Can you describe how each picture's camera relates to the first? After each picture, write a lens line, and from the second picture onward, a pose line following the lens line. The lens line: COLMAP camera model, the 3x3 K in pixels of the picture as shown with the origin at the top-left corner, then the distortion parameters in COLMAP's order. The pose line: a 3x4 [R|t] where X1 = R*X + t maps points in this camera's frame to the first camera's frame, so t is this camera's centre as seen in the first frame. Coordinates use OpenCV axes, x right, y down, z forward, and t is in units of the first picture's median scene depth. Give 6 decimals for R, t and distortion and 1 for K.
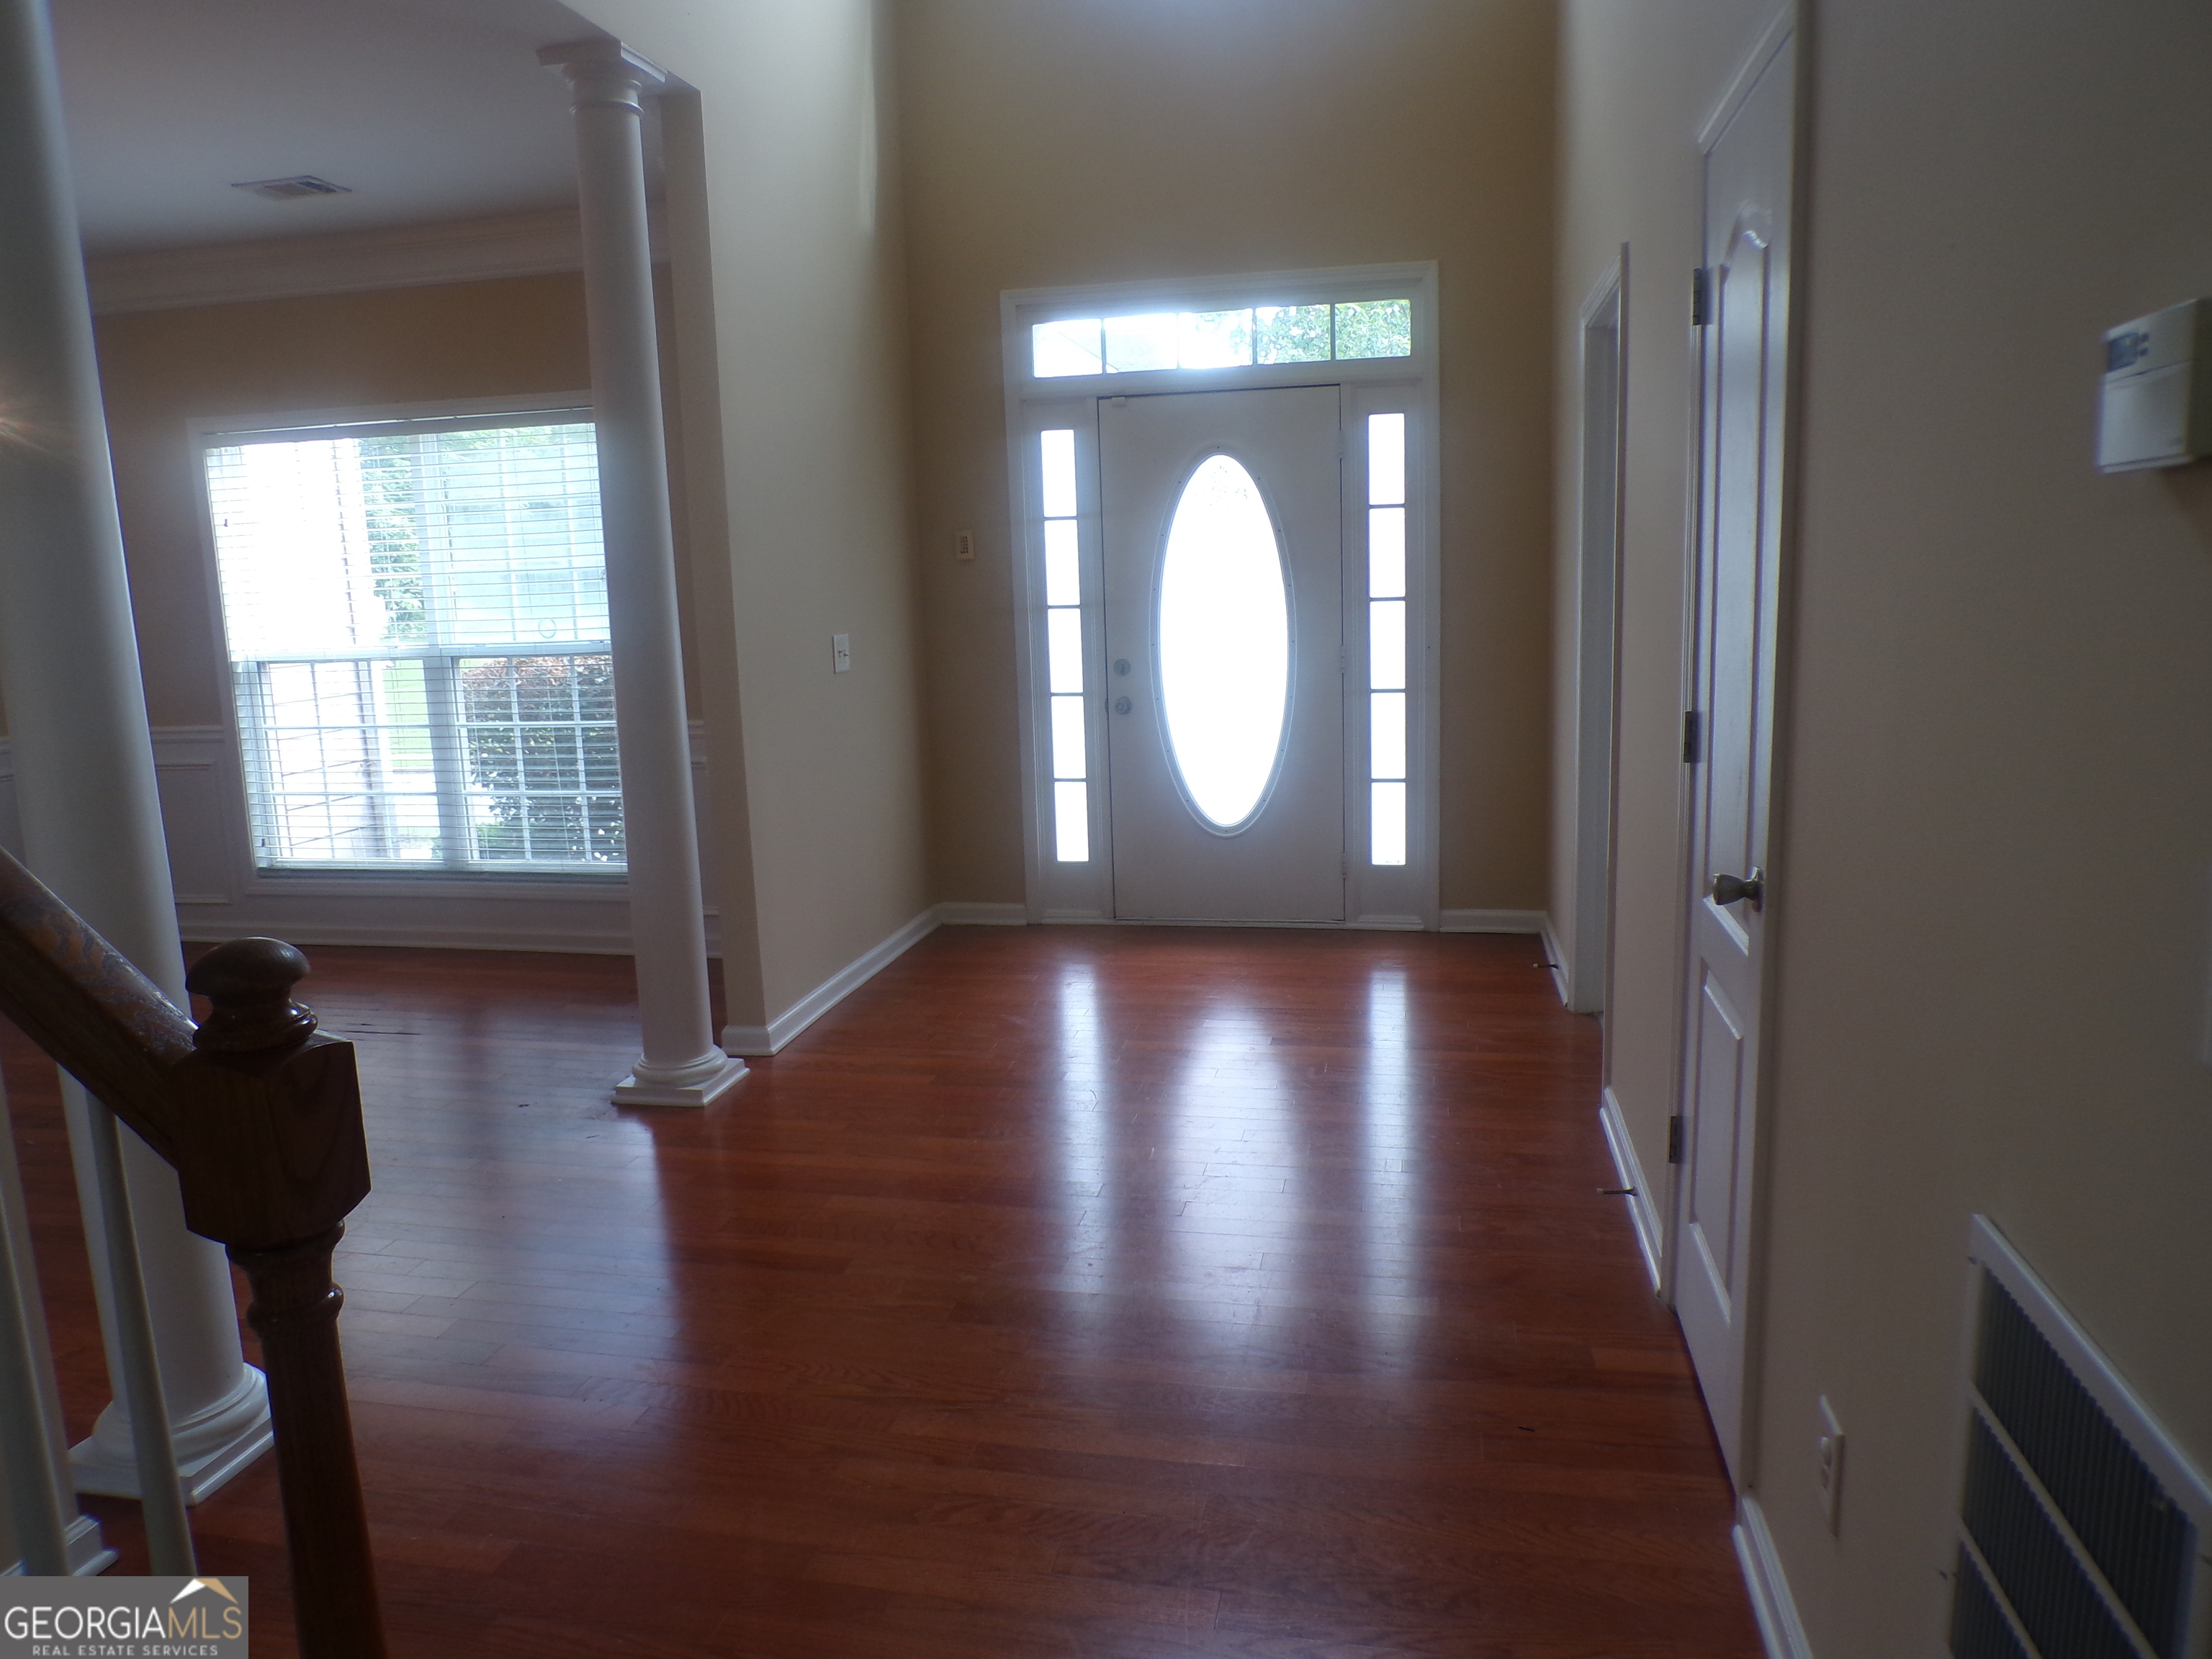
lens RADIAL K [[1489.3, 0, 1114.4], [0, 1489.3, 826.0], [0, 0, 1]] dist [-0.050889, 0.028044]
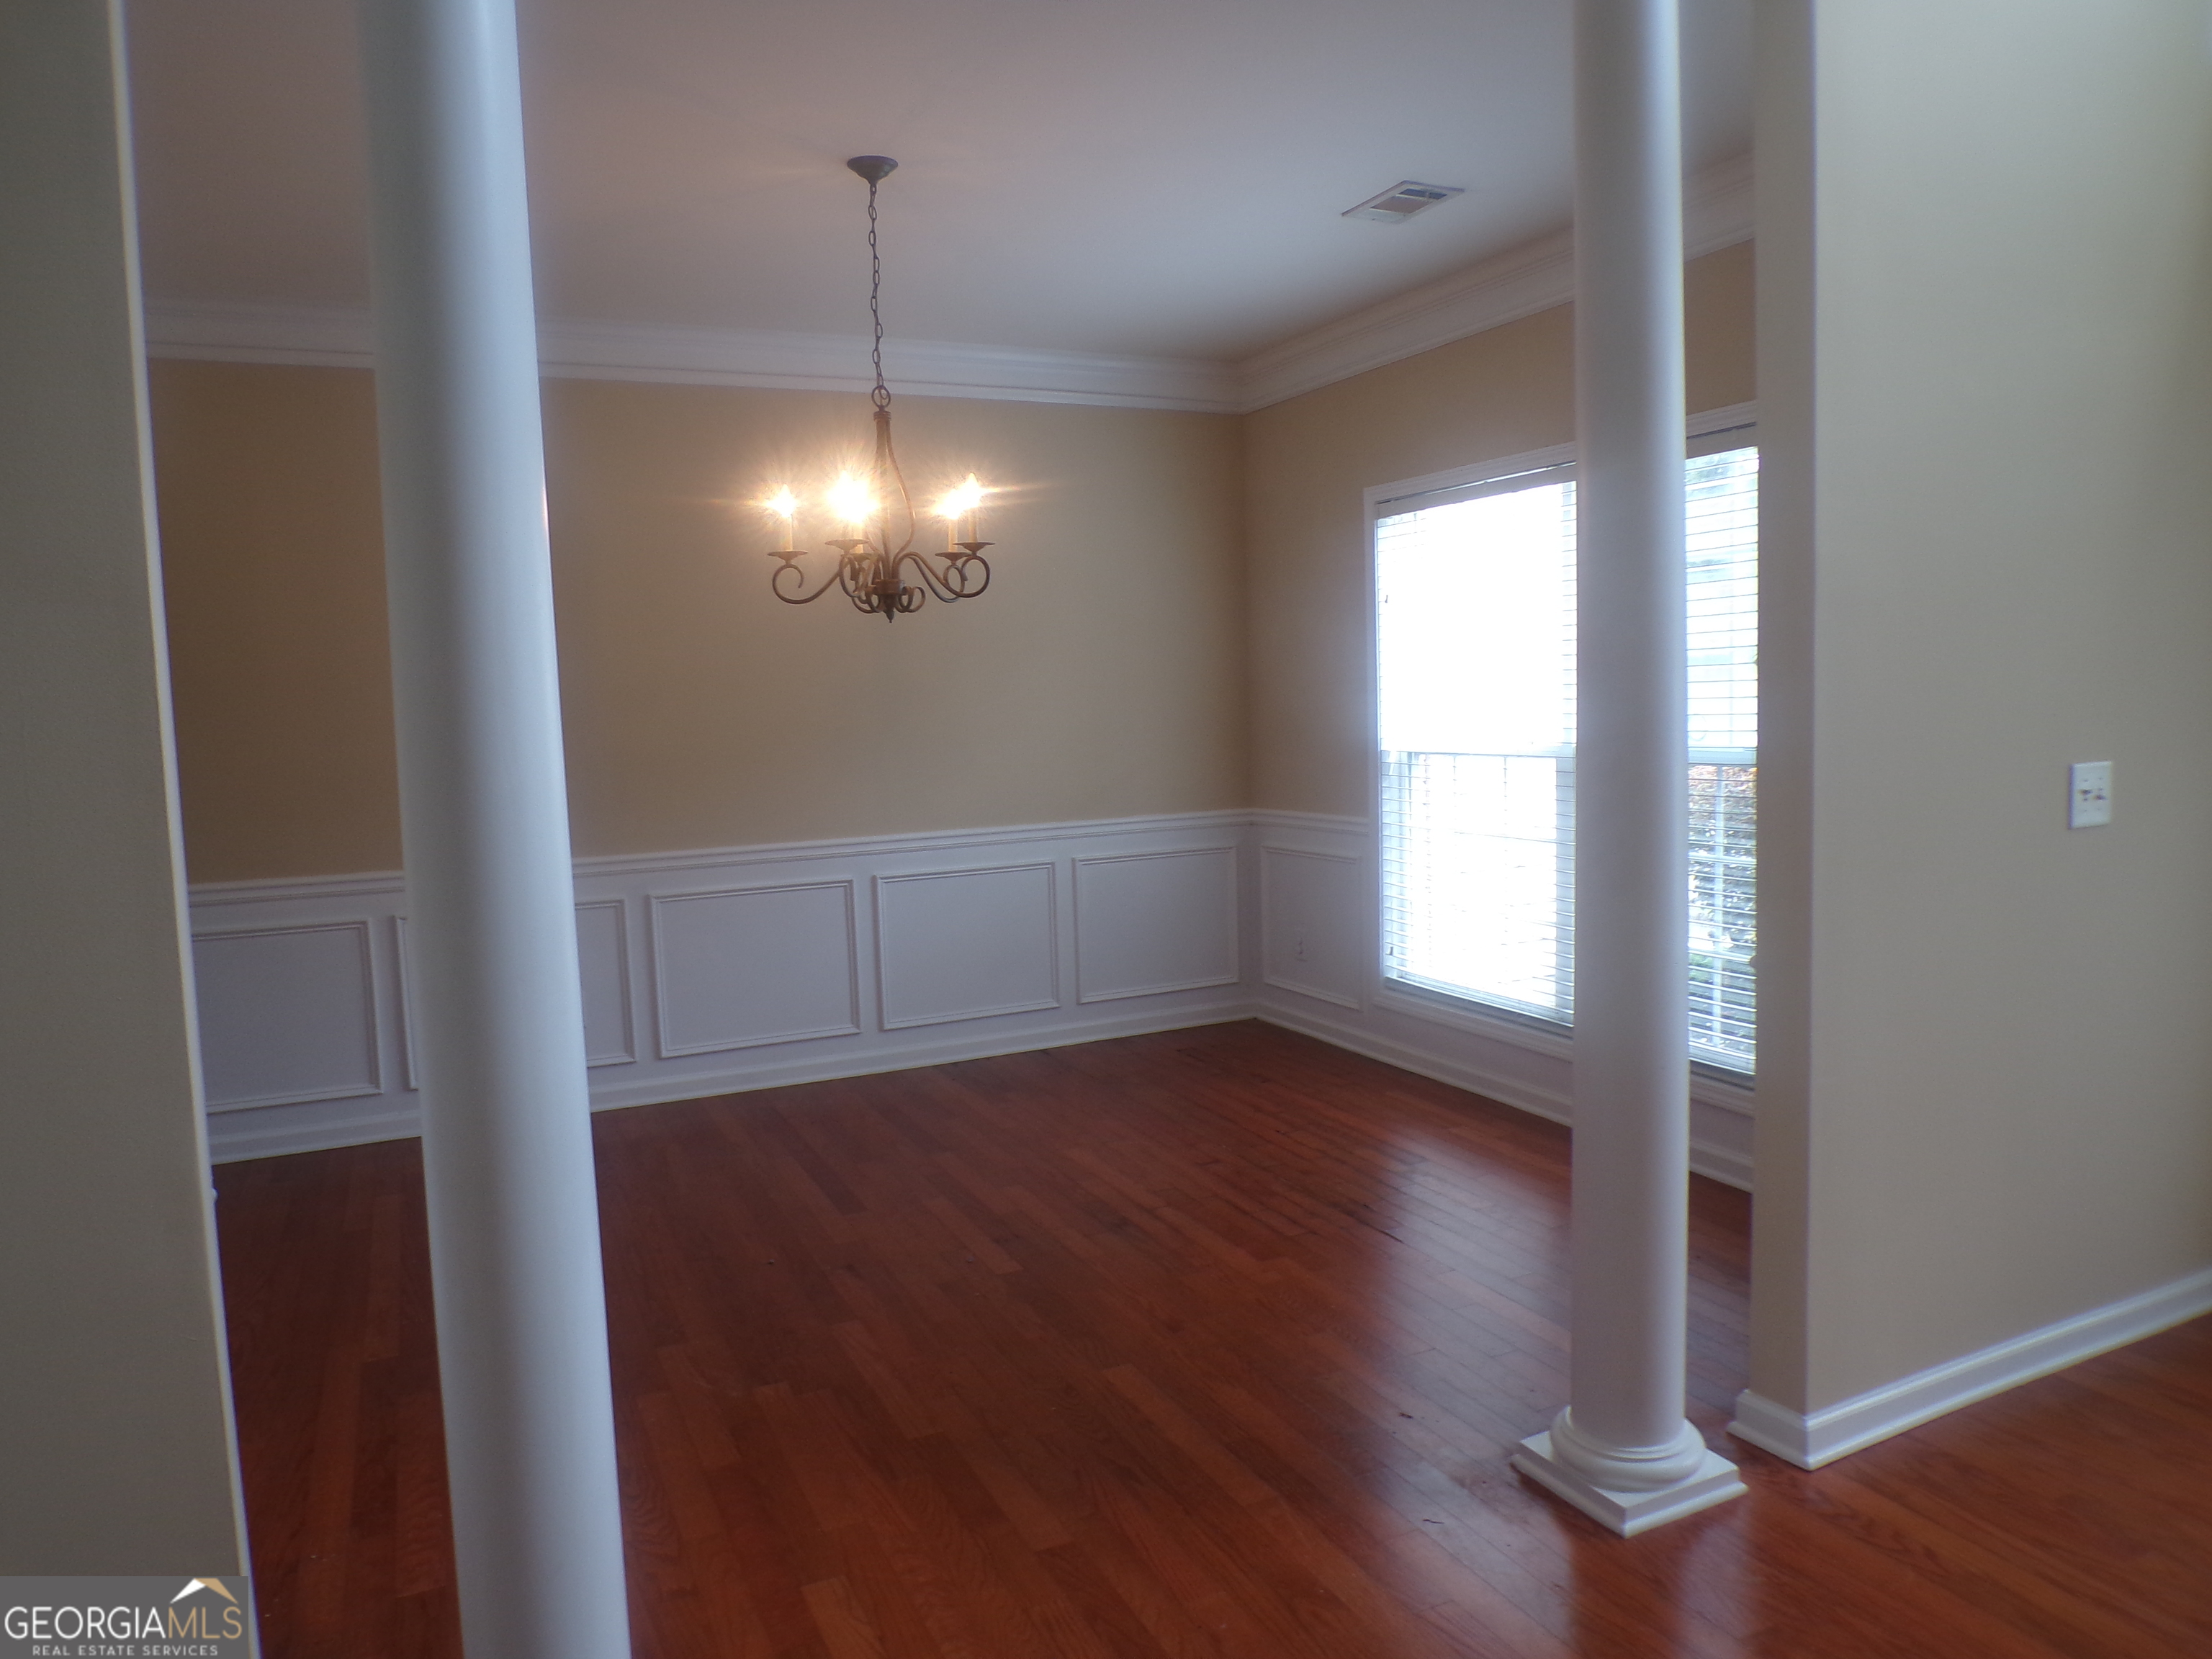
lens RADIAL K [[1489.3, 0, 1114.4], [0, 1489.3, 826.0], [0, 0, 1]] dist [-0.050889, 0.028044]
pose [[0.594728, 0.082568, -0.799676, 0.043621], [-0.118208, 0.992881, 0.014605, -0.064957], [0.795189, 0.085842, 0.600254, 0.348044]]
